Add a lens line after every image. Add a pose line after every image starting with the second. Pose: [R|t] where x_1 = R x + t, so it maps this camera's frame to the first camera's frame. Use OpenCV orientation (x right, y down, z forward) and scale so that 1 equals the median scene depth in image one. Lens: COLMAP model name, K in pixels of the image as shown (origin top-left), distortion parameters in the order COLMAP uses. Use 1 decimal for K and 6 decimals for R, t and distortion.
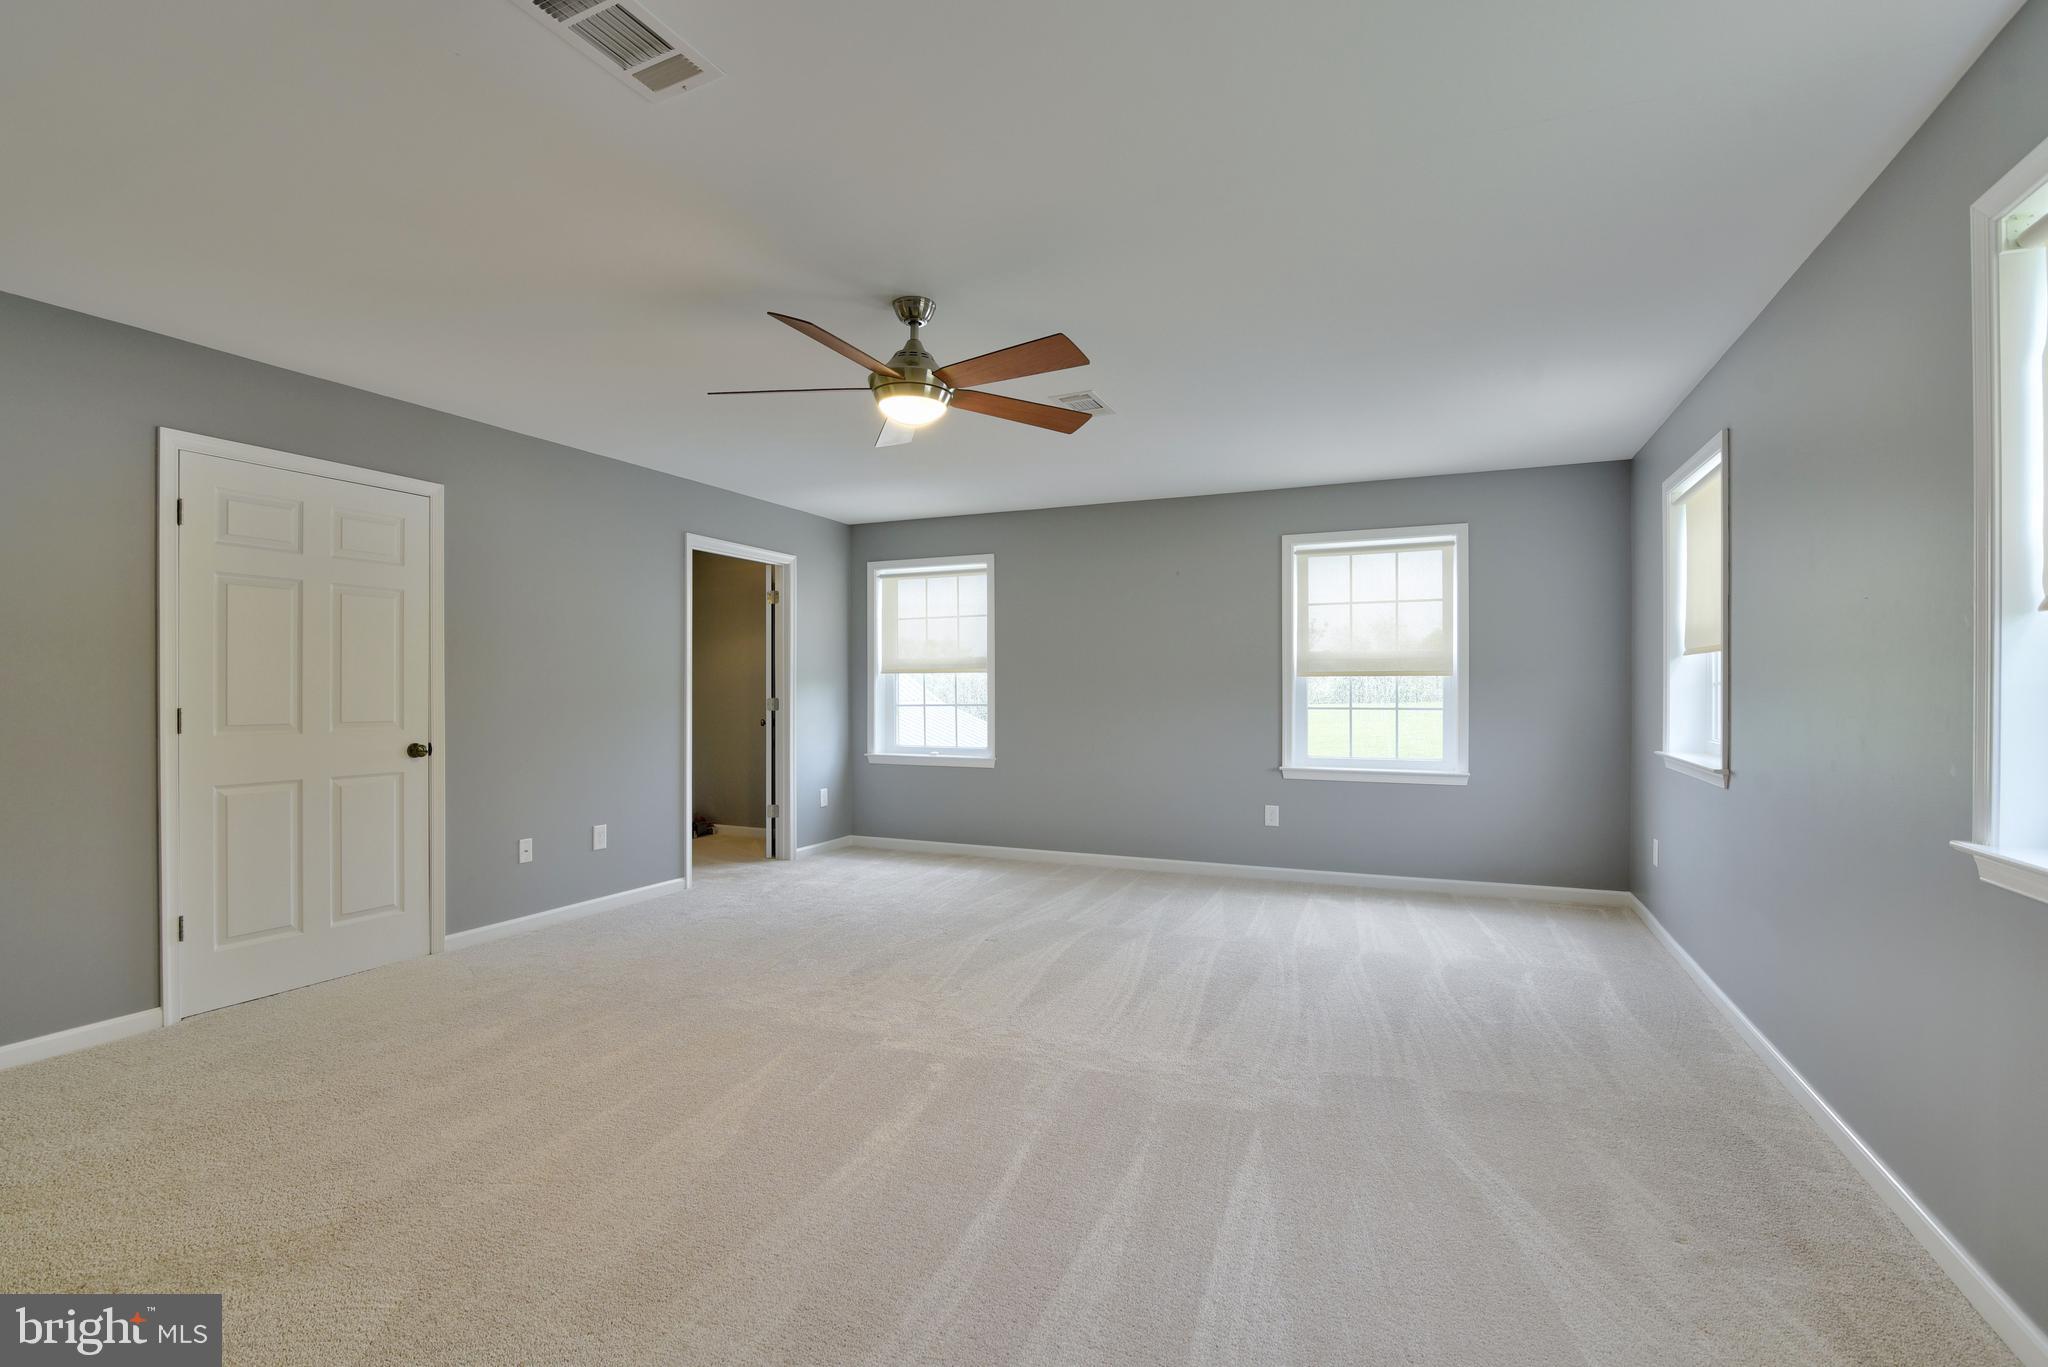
lens RADIAL K [[939.0, 0, 1026.6], [0, 939.0, 689.4], [0, 0, 1]] dist [-0.021440, 0.000397]
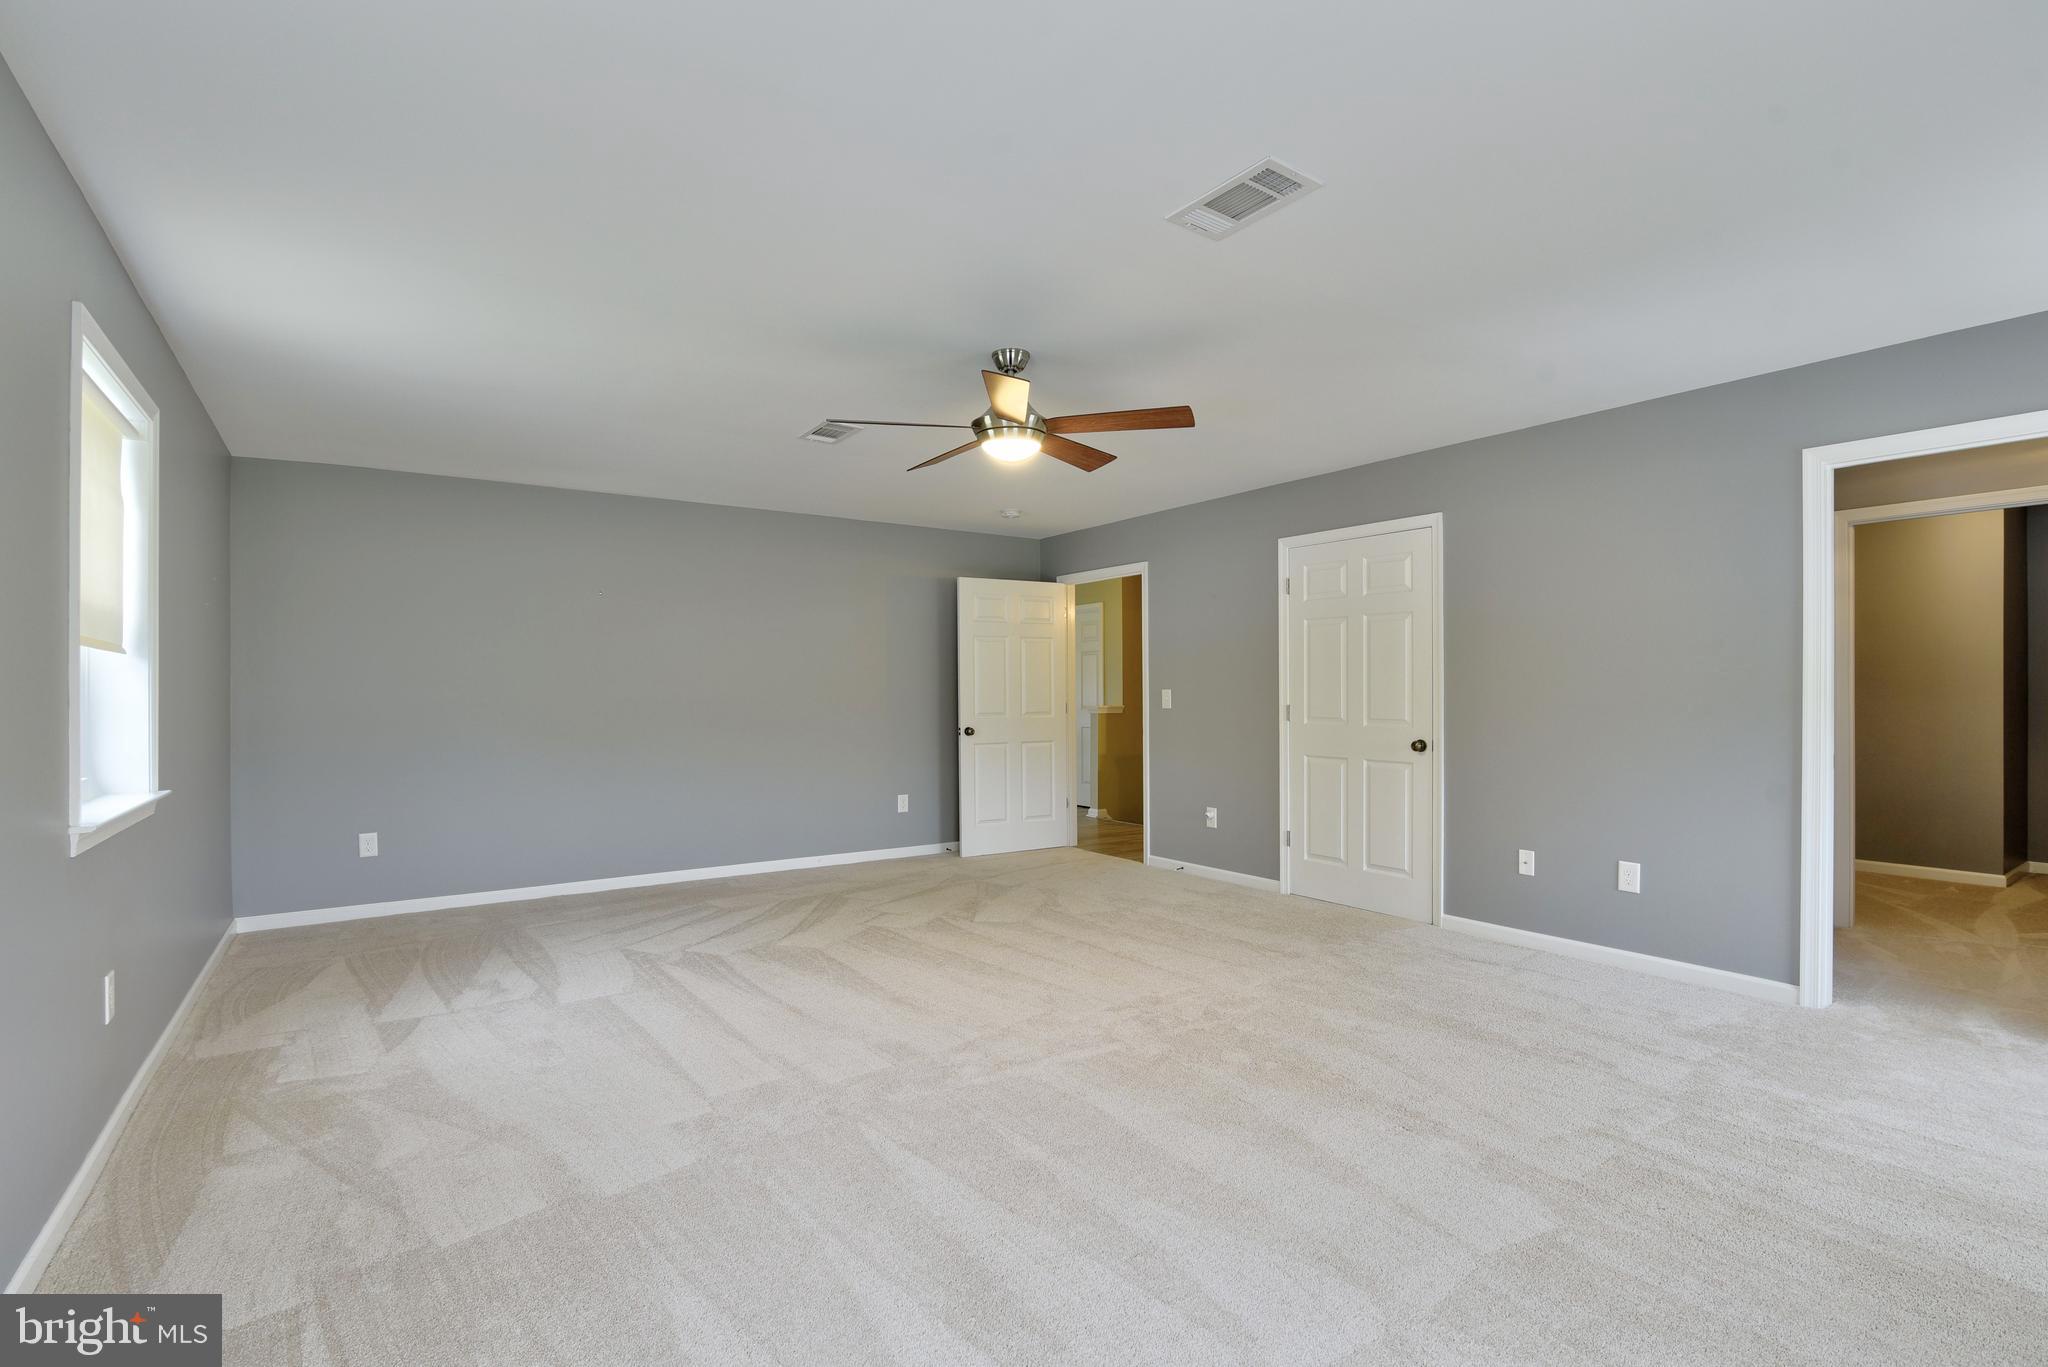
lens RADIAL K [[939.0, 0, 1026.6], [0, 939.0, 689.4], [0, 0, 1]] dist [-0.021440, 0.000397]
pose [[-0.514647, -0.007832, -0.857366, 0.629826], [-0.003183, 0.999969, -0.007224, 0.004355], [0.857396, -0.000989, -0.514656, 1.210947]]
